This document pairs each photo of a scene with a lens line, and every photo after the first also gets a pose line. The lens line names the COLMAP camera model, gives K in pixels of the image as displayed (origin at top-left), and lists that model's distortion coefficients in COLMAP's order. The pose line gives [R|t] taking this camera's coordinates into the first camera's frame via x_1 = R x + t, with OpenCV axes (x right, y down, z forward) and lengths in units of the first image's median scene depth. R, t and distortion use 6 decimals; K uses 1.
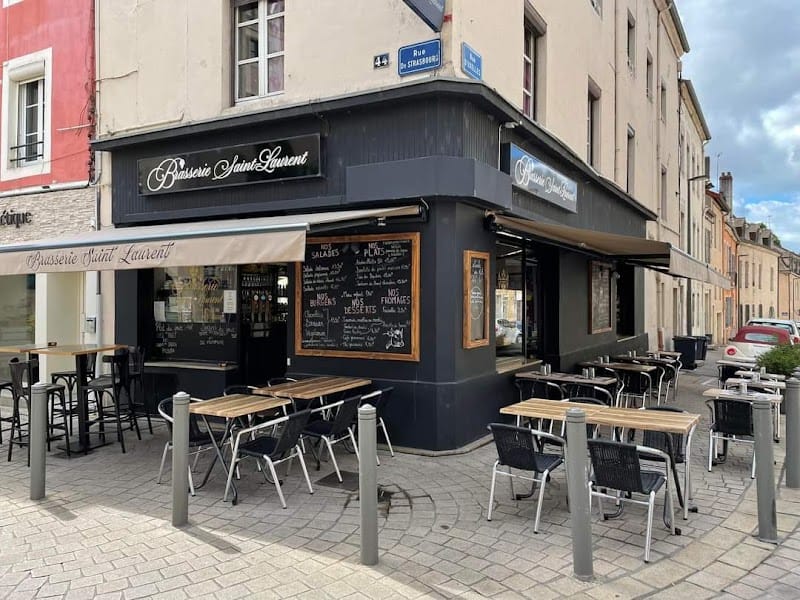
lens RADIAL K [[630.2, 0, 414.5], [0, 630.2, 285.5], [0, 0, 1]] dist [0.055775, -0.045136]
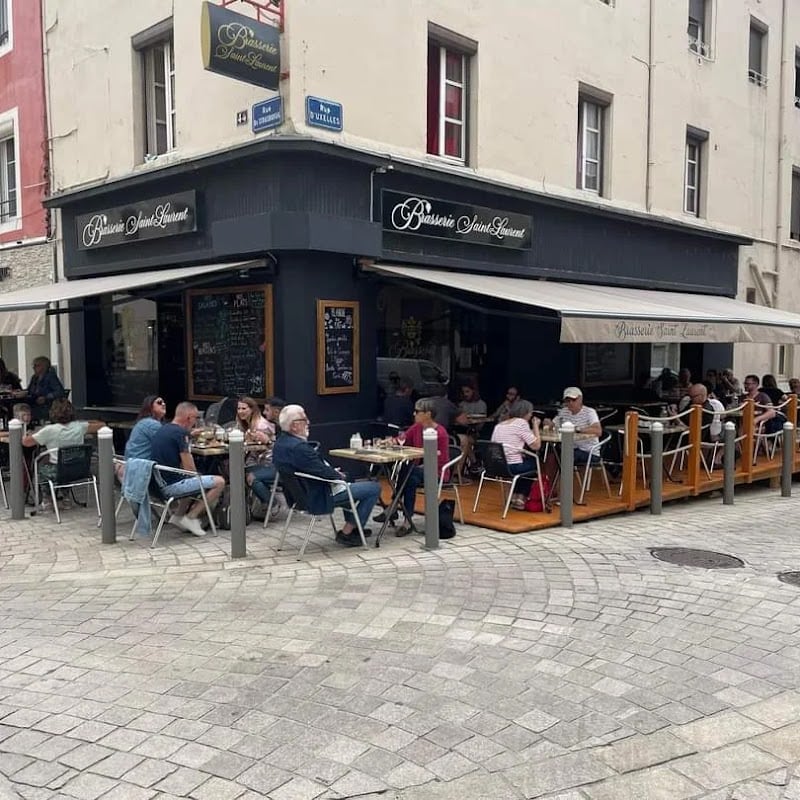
lens RADIAL K [[831.4, 0, 400.6], [0, 831.4, 404.0], [0, 0, 1]] dist [0.020995, 0.000000]
pose [[0.969670, 0.013348, -0.244053, 0.497048], [0.008181, 0.996176, 0.086987, -0.002949], [0.244280, -0.086346, 0.965853, -0.274705]]
